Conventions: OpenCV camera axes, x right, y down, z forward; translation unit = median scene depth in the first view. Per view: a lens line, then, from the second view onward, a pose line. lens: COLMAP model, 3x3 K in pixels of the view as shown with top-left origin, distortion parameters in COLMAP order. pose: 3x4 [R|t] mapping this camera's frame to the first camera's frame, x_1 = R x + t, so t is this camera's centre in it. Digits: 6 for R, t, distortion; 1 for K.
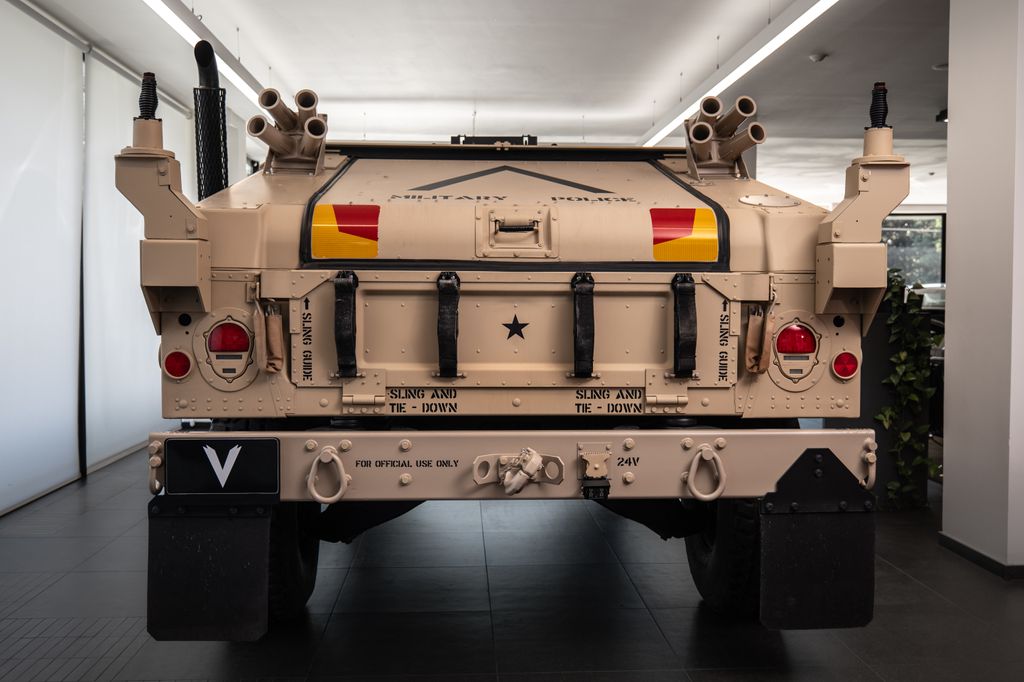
lens RADIAL K [[944.1, 0, 512.0], [0, 944.1, 341.0], [0, 0, 1]] dist [-0.000600, 0.003978]
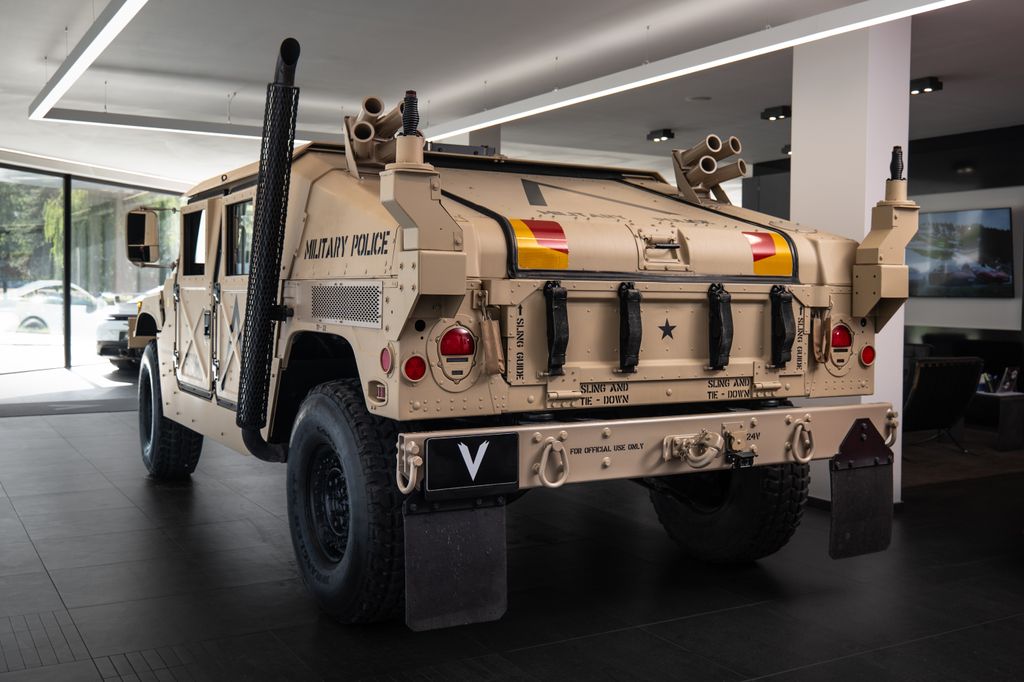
lens RADIAL K [[1017.3, 0, 512.0], [0, 1017.3, 341.0], [0, 0, 1]] dist [0.002916, -0.008505]
pose [[0.892936, -0.015798, 0.449907, -0.753206], [0.017863, 0.999840, -0.000344, -0.002874], [-0.449830, 0.008344, 0.893075, -0.055178]]
